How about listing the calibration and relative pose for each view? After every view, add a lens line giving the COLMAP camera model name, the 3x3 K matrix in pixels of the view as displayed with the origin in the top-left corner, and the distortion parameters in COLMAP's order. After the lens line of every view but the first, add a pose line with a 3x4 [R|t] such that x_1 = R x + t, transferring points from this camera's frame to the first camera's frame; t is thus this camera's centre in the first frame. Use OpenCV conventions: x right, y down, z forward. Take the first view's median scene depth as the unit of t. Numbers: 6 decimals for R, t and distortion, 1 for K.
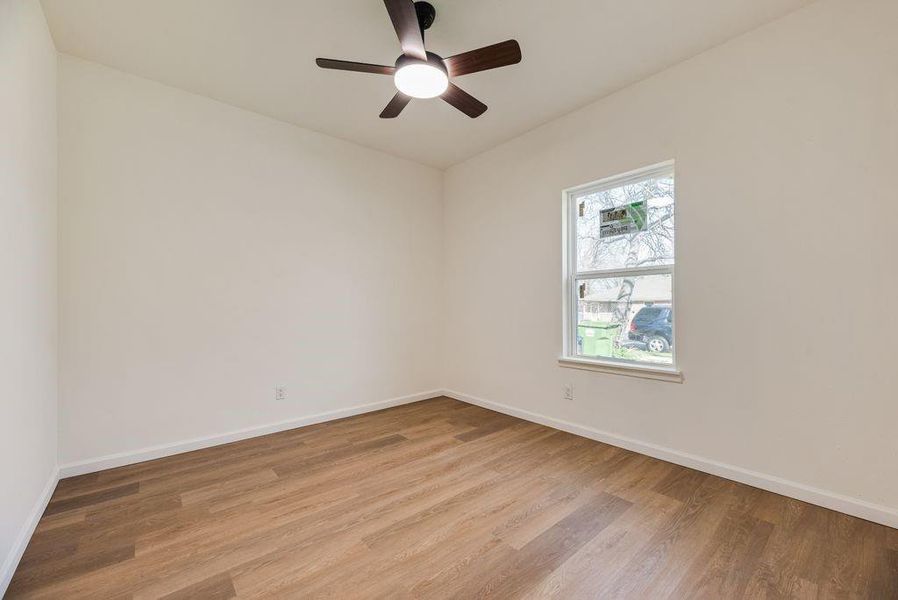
lens RADIAL K [[366.6, 0, 449.4], [0, 366.6, 301.8], [0, 0, 1]] dist [0.003691, -0.000191]
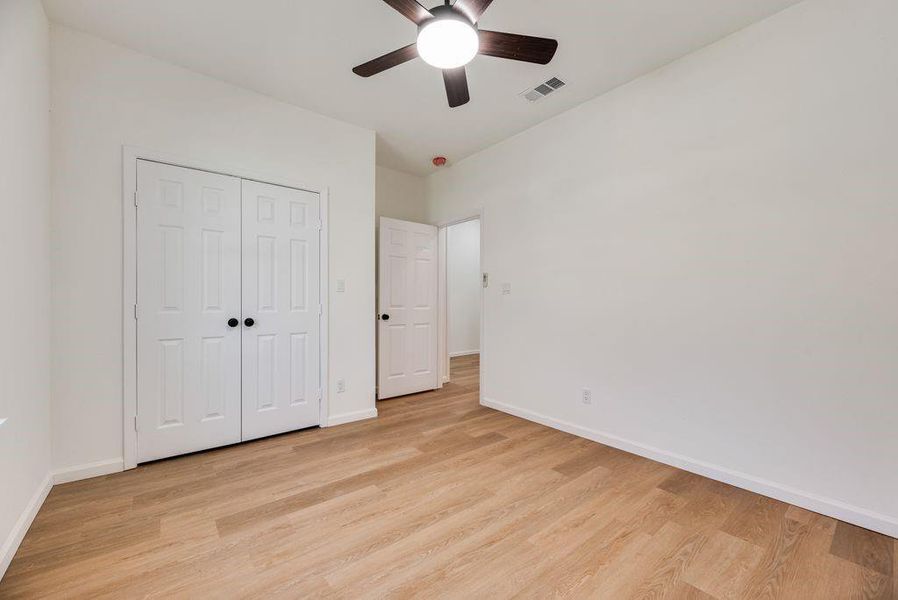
lens RADIAL K [[366.6, 0, 450.1], [0, 366.6, 300.7], [0, 0, 1]] dist [0.003691, -0.000191]
pose [[-0.999677, -0.000295, 0.025417, -0.109019], [-0.000528, 0.999958, -0.009192, 0.014549], [-0.025413, -0.009203, -0.999635, 2.029798]]
